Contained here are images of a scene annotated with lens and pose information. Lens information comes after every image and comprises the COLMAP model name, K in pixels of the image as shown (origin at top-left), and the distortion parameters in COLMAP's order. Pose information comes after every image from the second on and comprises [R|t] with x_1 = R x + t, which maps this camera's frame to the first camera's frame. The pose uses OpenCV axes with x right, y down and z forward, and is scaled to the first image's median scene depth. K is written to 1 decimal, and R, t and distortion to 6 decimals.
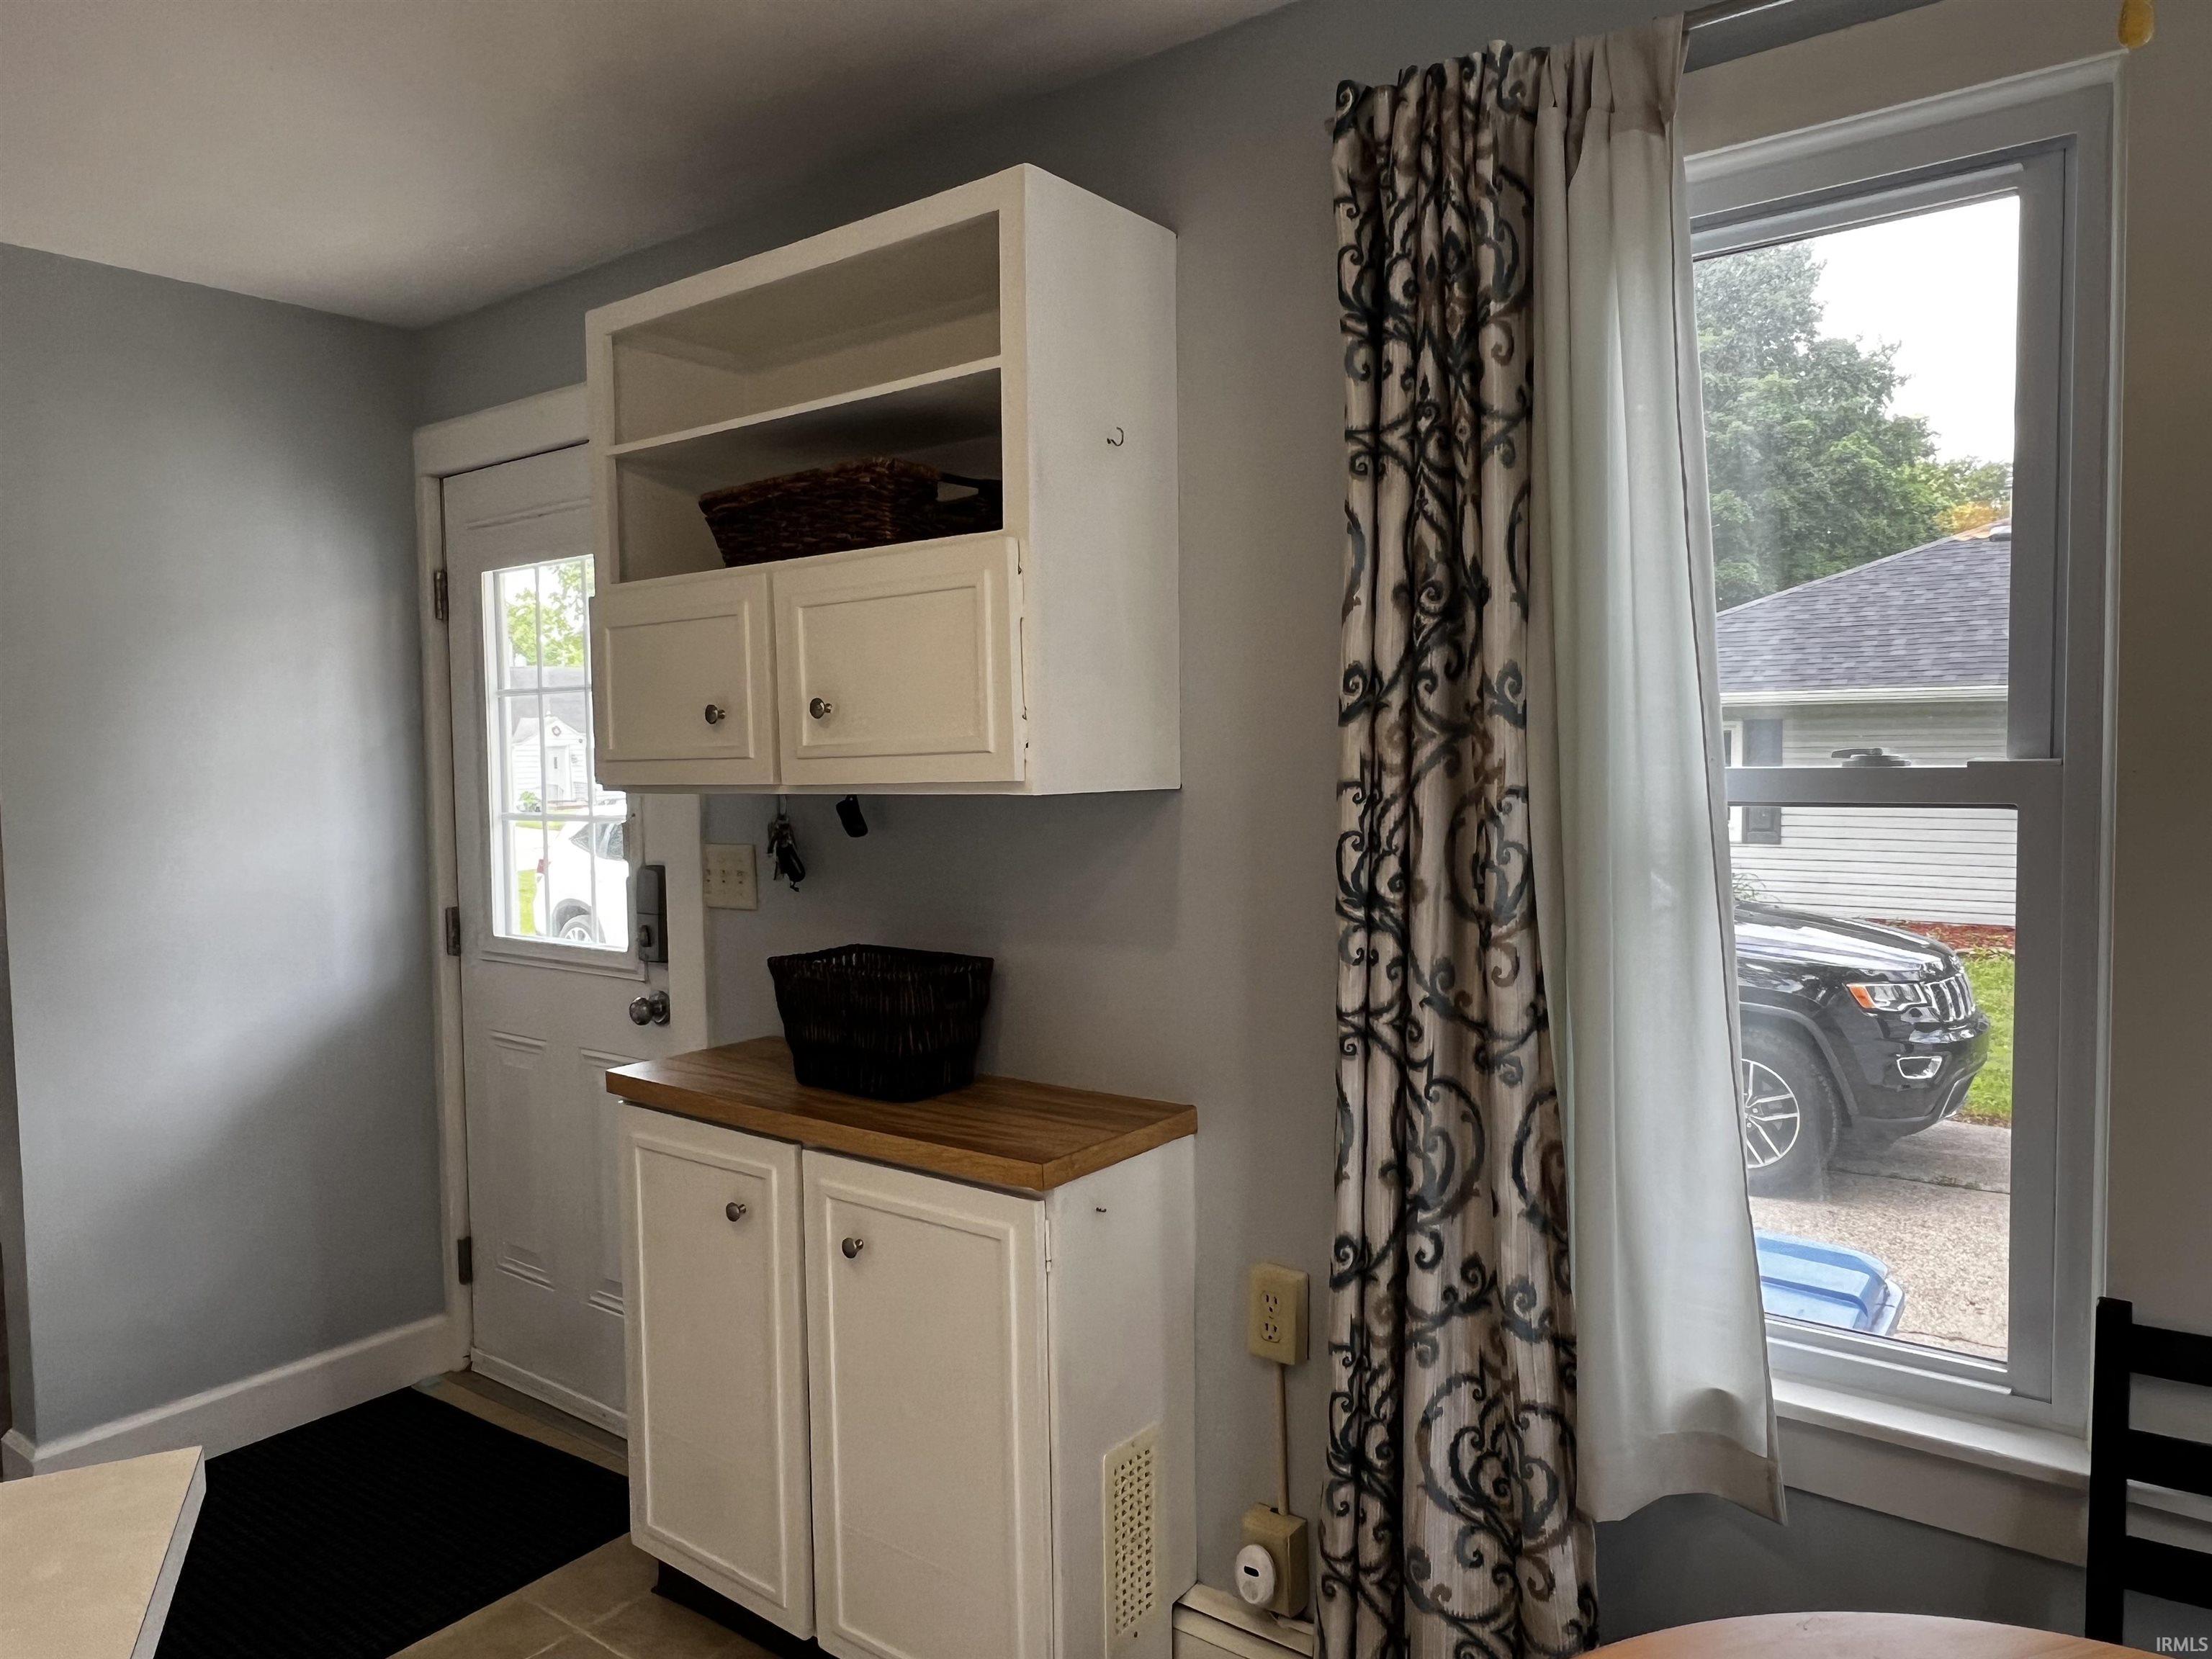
lens RADIAL K [[1454.7, 0, 1100.3], [0, 1454.7, 813.6], [0, 0, 1]] dist [0.001081, -0.000243]
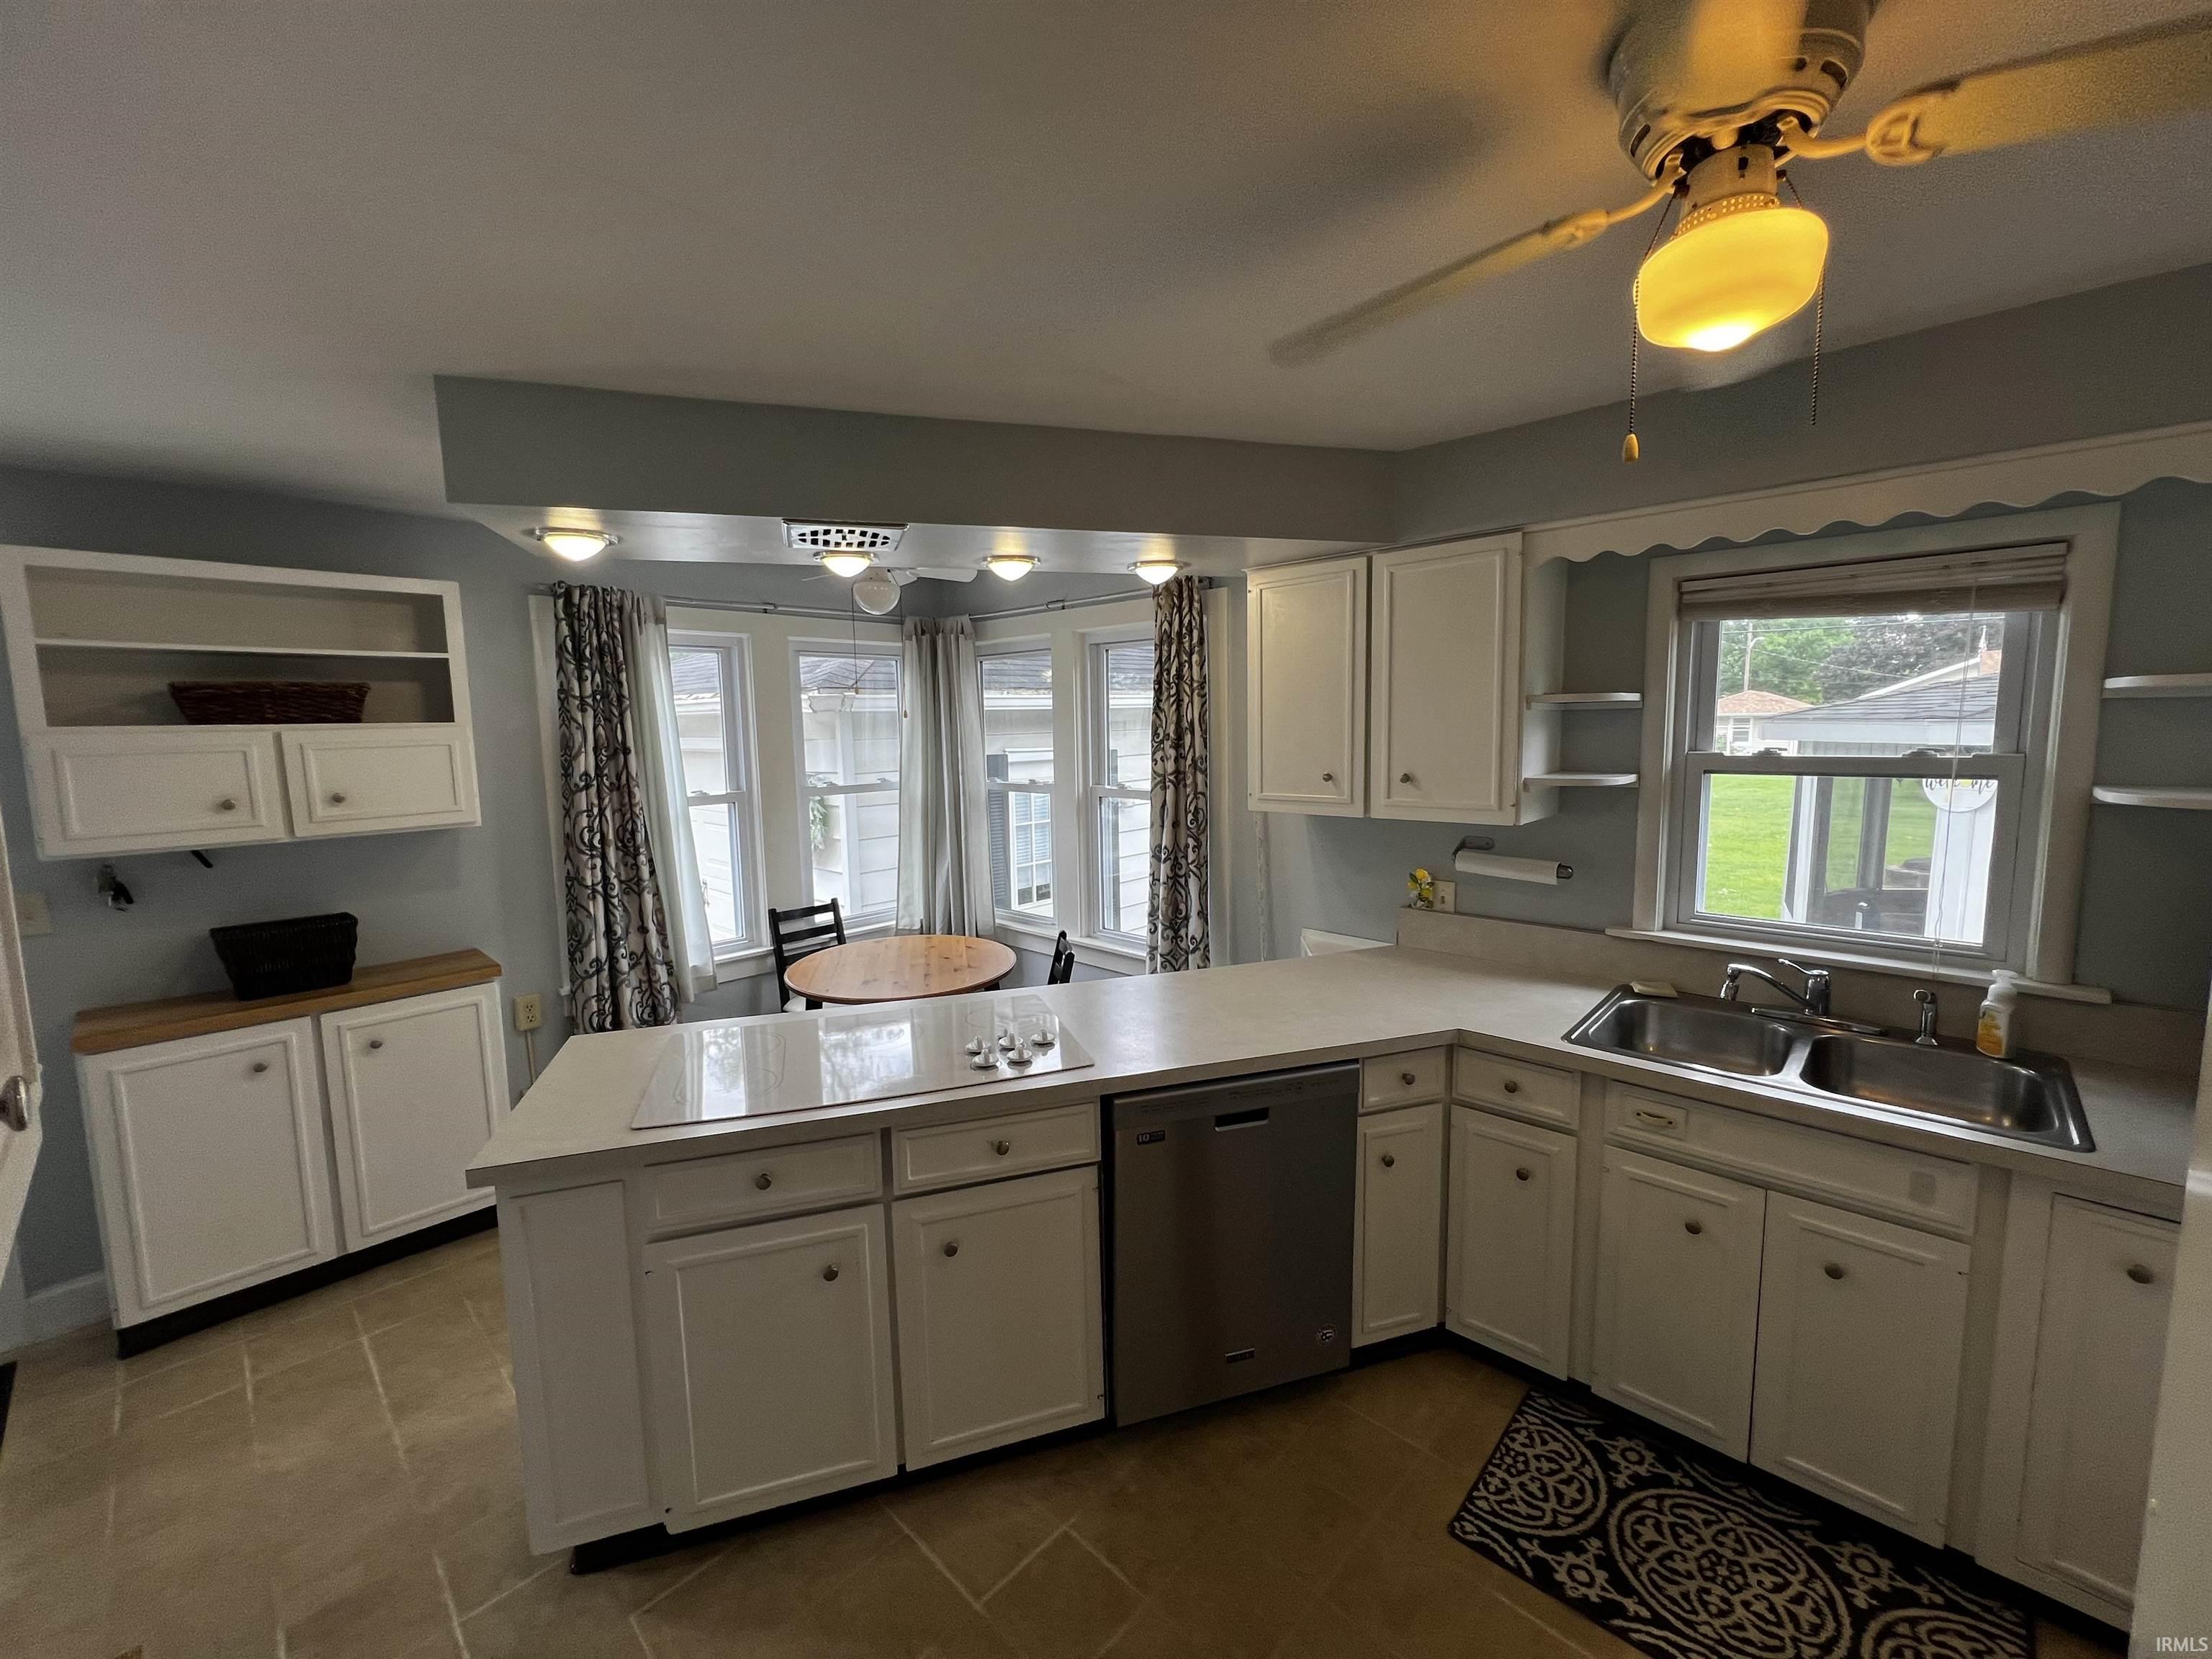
lens RADIAL K [[888.4, 0, 1099.1], [0, 888.4, 824.6], [0, 0, 1]] dist [0.003944, 0.000010]
pose [[0.111592, -0.090352, 0.989638, -1.596777], [0.077185, 0.993638, 0.082013, -0.063435], [-0.990752, 0.067234, 0.117856, -0.299155]]
